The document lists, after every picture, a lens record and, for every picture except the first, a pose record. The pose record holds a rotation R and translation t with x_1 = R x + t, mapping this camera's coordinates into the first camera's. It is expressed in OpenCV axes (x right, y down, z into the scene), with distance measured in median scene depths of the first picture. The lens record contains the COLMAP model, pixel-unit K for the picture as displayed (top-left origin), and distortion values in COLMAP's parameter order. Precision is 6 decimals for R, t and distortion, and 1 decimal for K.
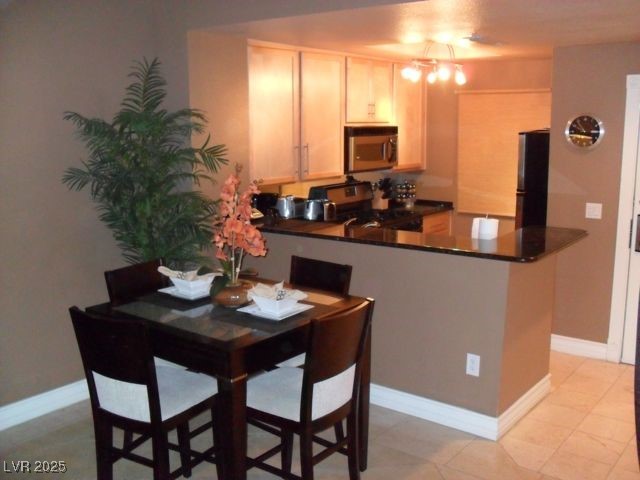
lens RADIAL K [[710.1, 0, 320.9], [0, 710.1, 224.3], [0, 0, 1]] dist [-0.015497, -0.005192]
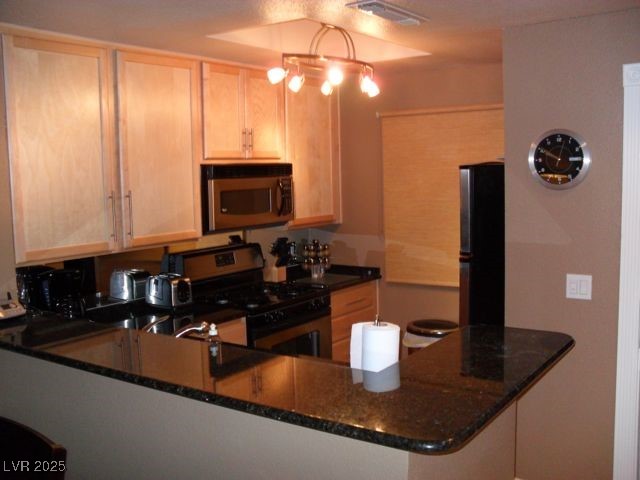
lens RADIAL K [[662.7, 0, 320.0], [0, 662.7, 240.0], [0, 0, 1]] dist [-0.050736, -0.001068]
pose [[0.999602, -0.027044, 0.007978, 0.133355], [0.027370, 0.998651, -0.044121, -0.034662], [-0.006774, 0.044322, 0.998994, 0.365499]]
